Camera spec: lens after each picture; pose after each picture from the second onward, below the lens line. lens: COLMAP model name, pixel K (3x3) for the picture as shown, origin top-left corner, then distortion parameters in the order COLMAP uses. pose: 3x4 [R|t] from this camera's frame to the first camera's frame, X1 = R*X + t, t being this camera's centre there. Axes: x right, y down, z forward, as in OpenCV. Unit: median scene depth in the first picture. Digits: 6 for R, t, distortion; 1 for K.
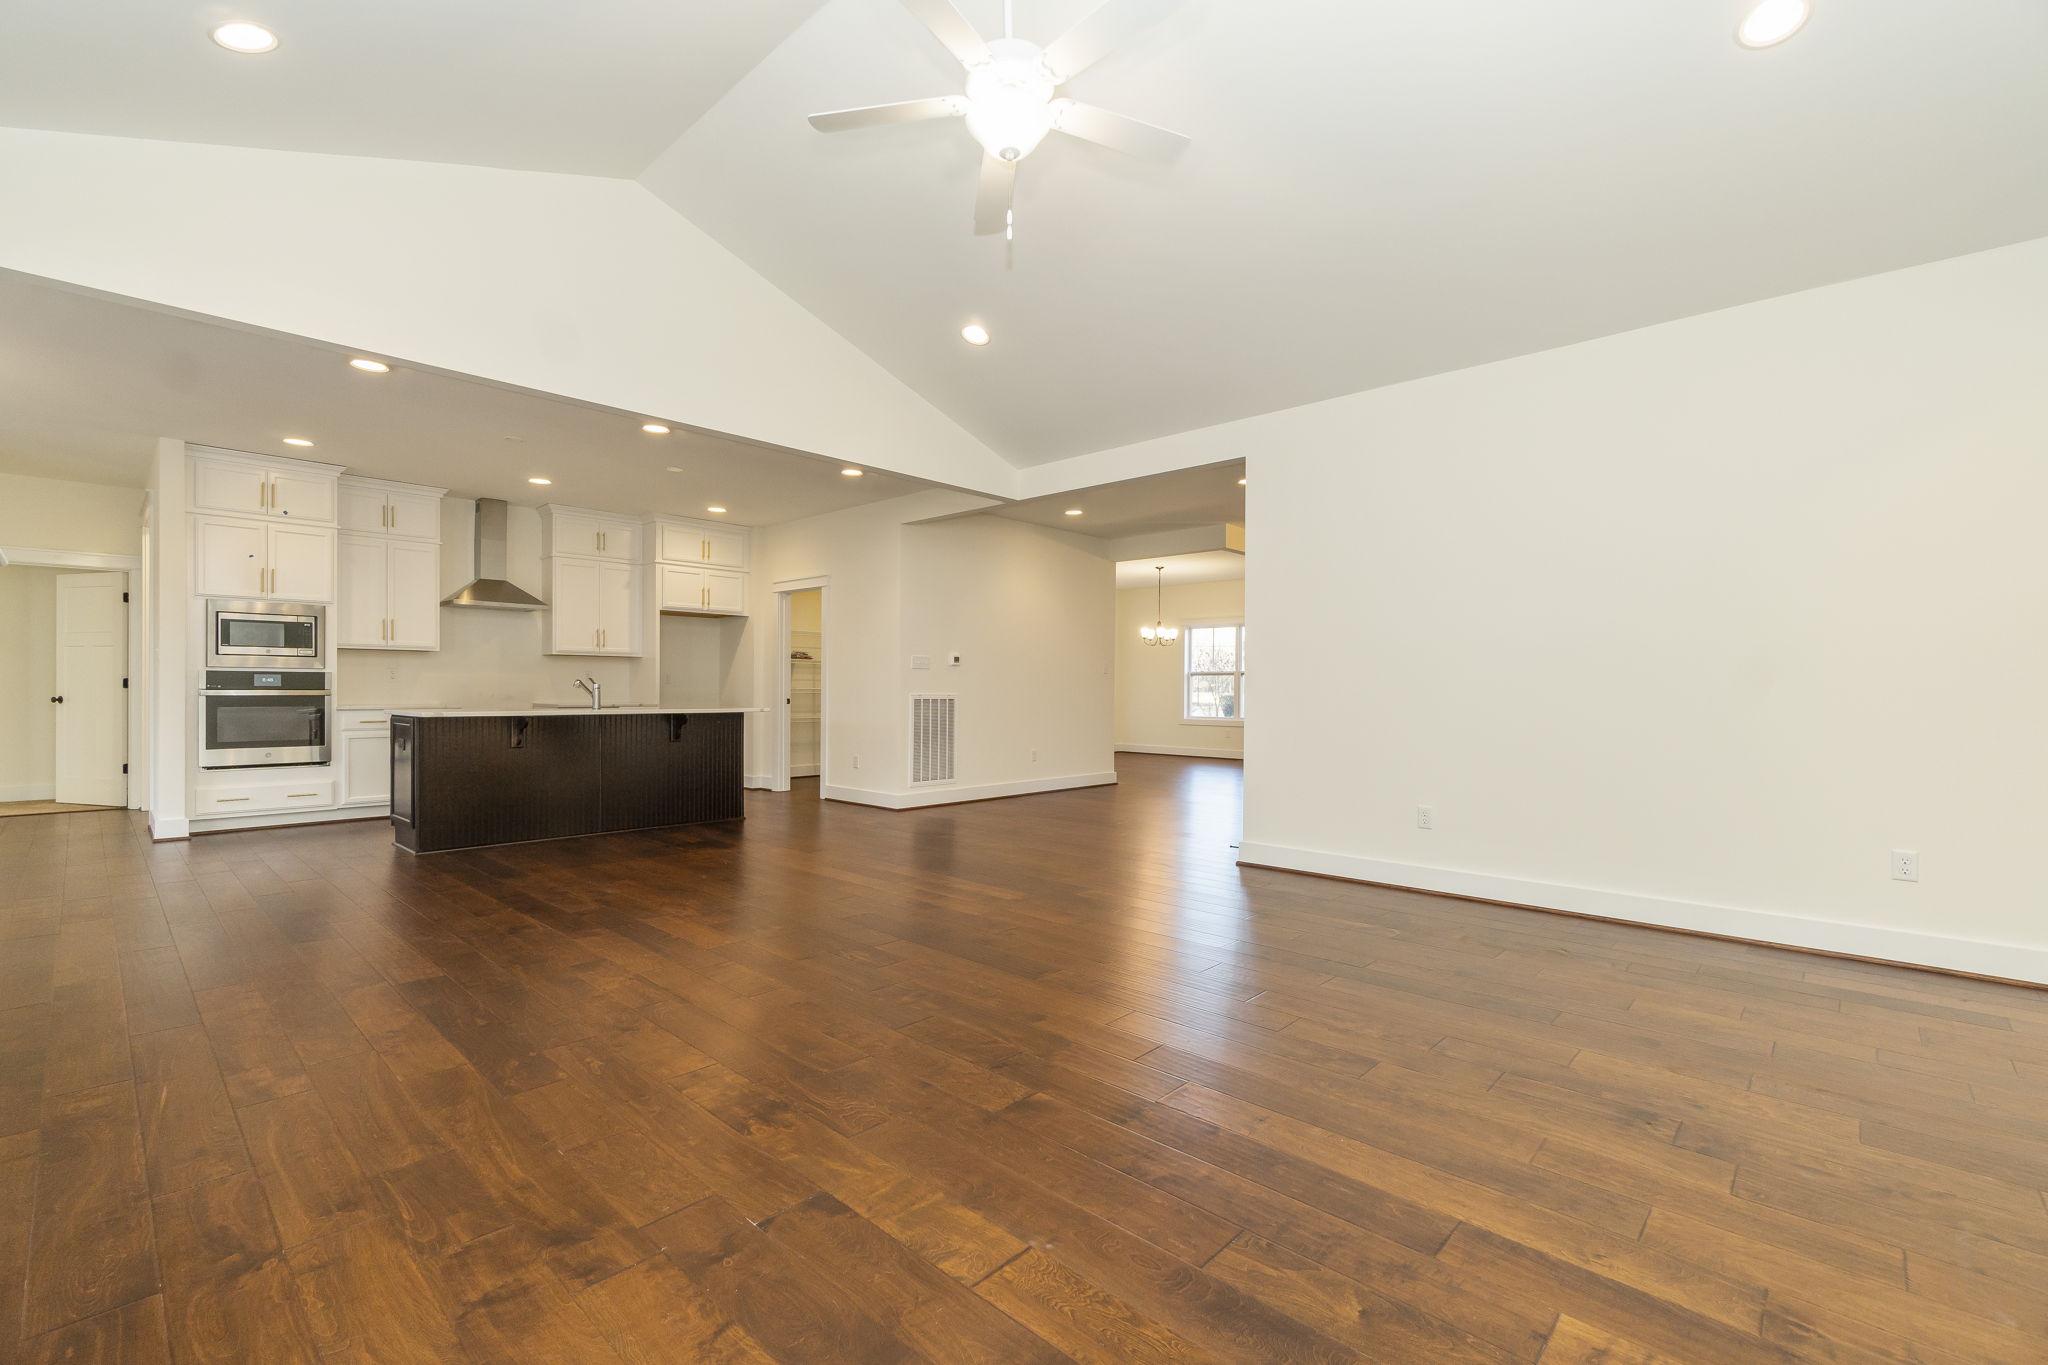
lens RADIAL K [[881.3, 0, 1009.6], [0, 881.3, 695.3], [0, 0, 1]] dist [0.001574, -0.000958]
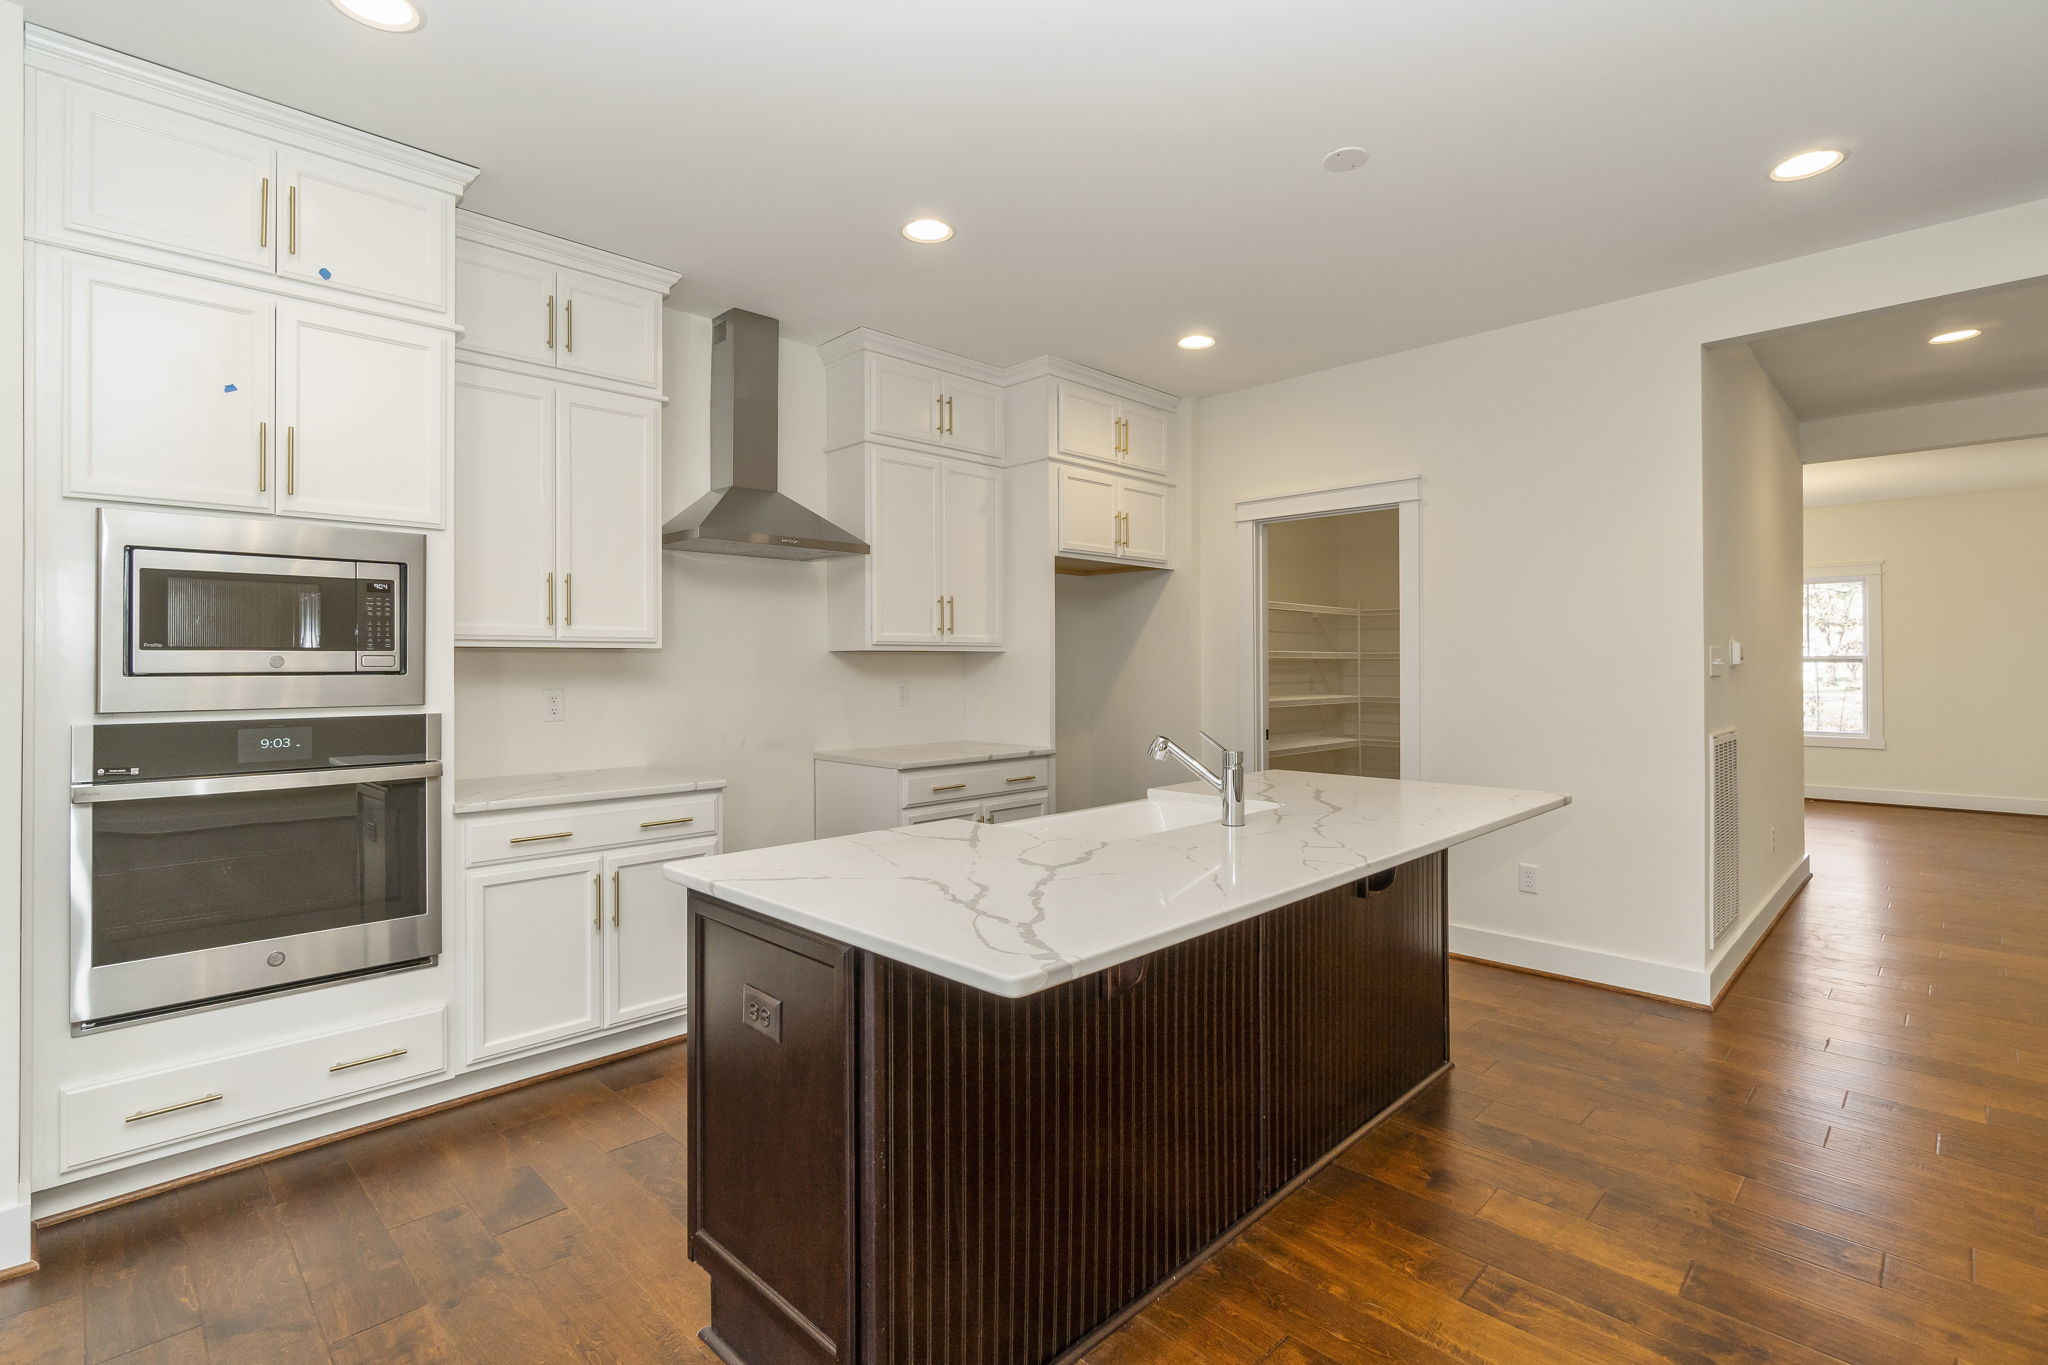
lens RADIAL K [[943.8, 0, 1012.2], [0, 943.8, 658.0], [0, 0, 1]] dist [-0.004991, 0.000913]
pose [[0.999380, -0.009777, -0.033816, -0.503537], [0.009233, 0.999826, -0.016200, -0.040045], [0.033968, 0.015877, 0.999297, 0.597449]]
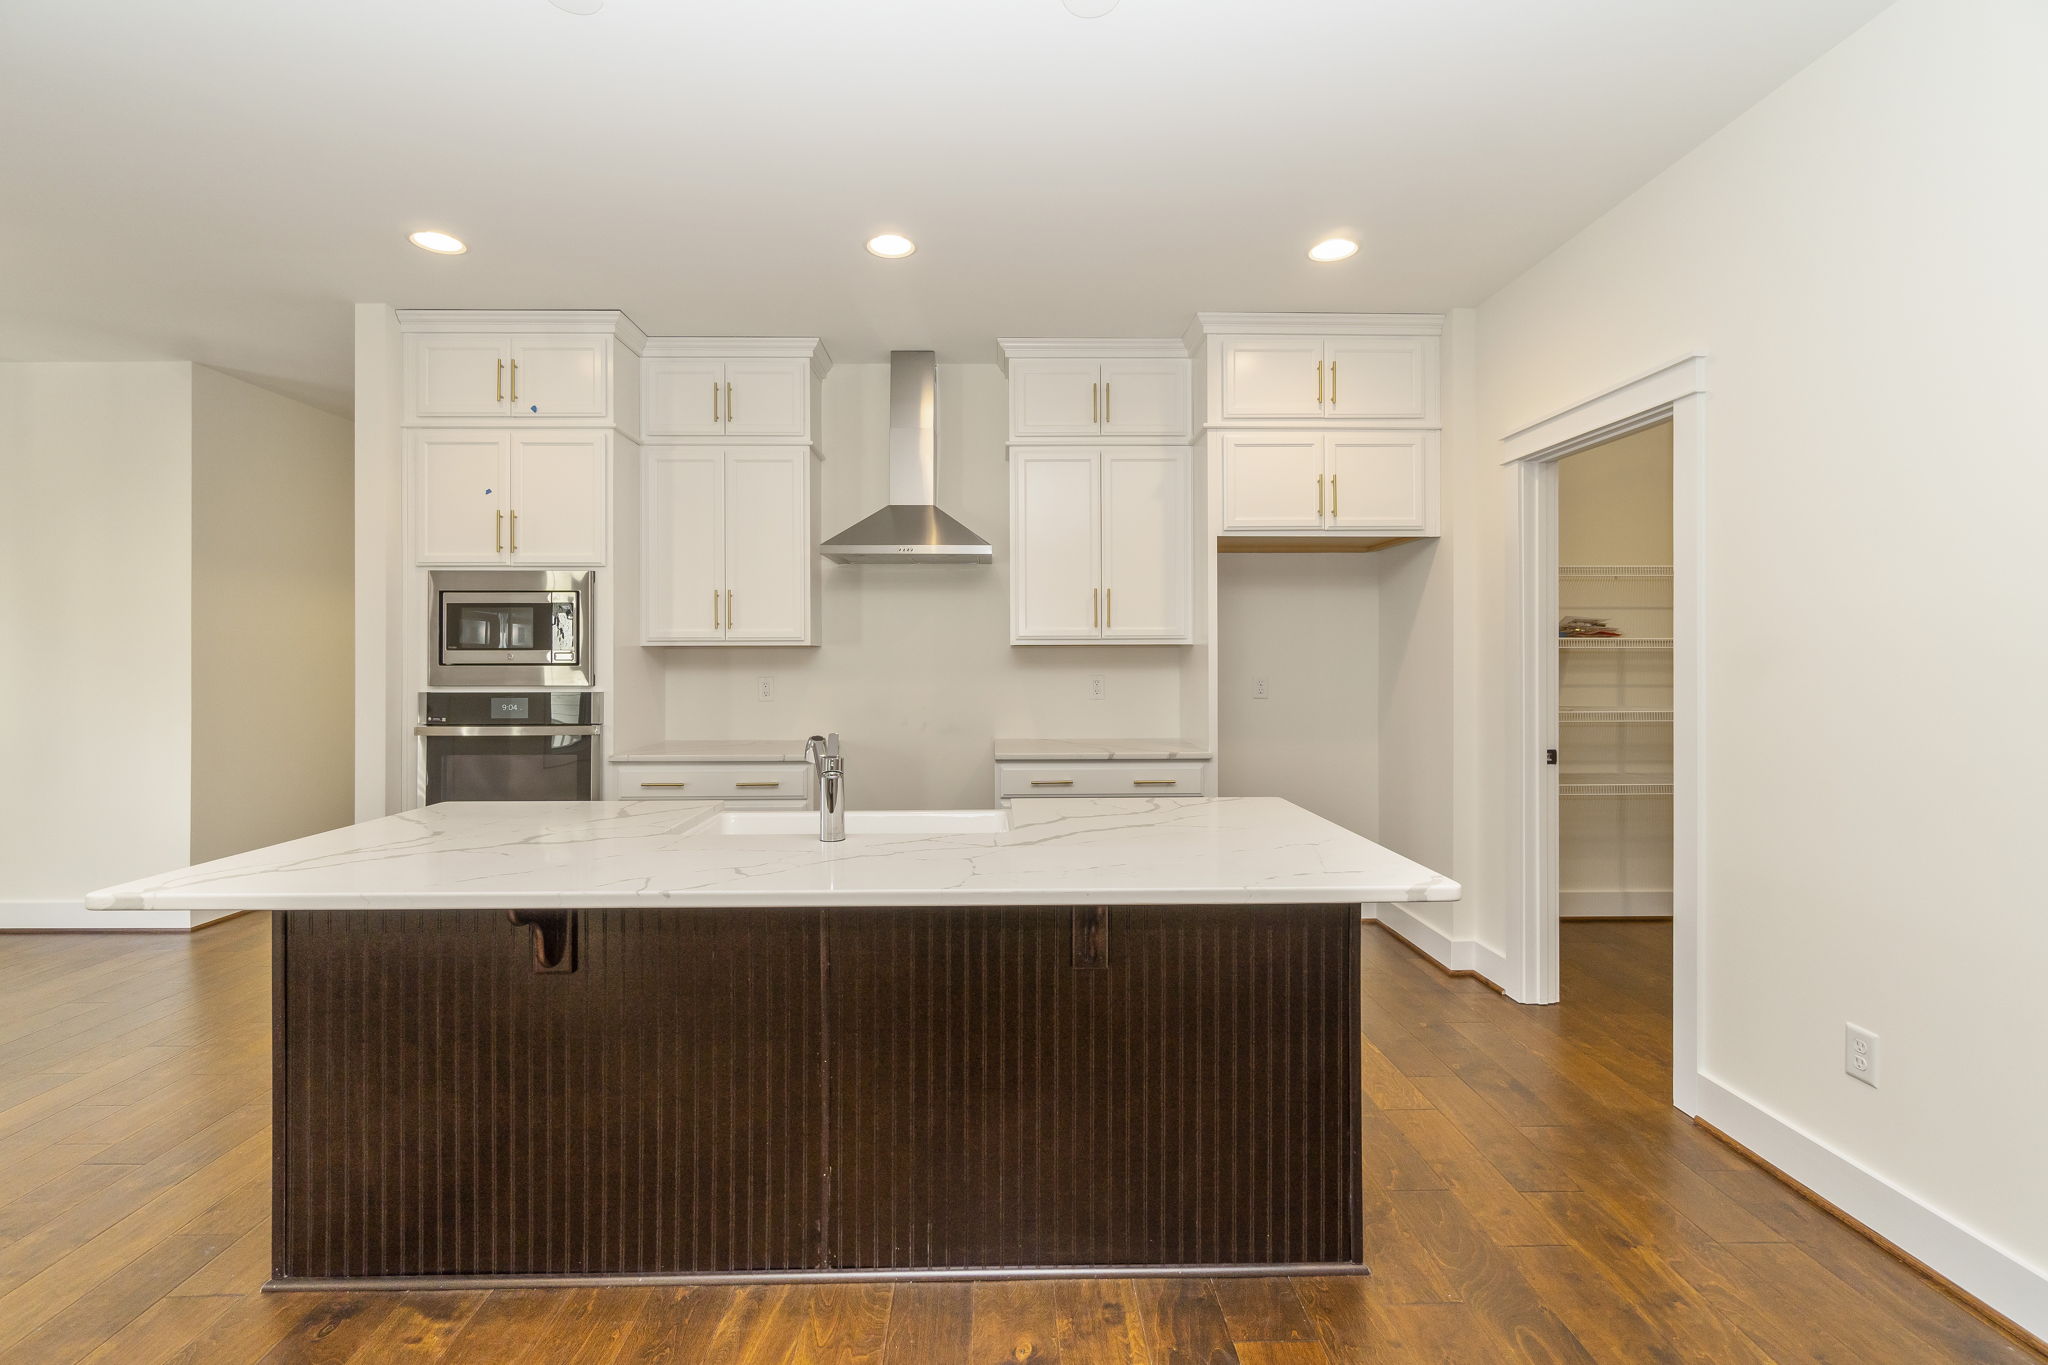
lens RADIAL K [[881.3, 0, 1019.6], [0, 881.3, 666.9], [0, 0, 1]] dist [0.001574, -0.000958]
pose [[0.703069, -0.003058, -0.711115, -0.196049], [0.000058, 0.999991, -0.004244, -0.038598], [0.711122, 0.002943, 0.703063, 0.783177]]
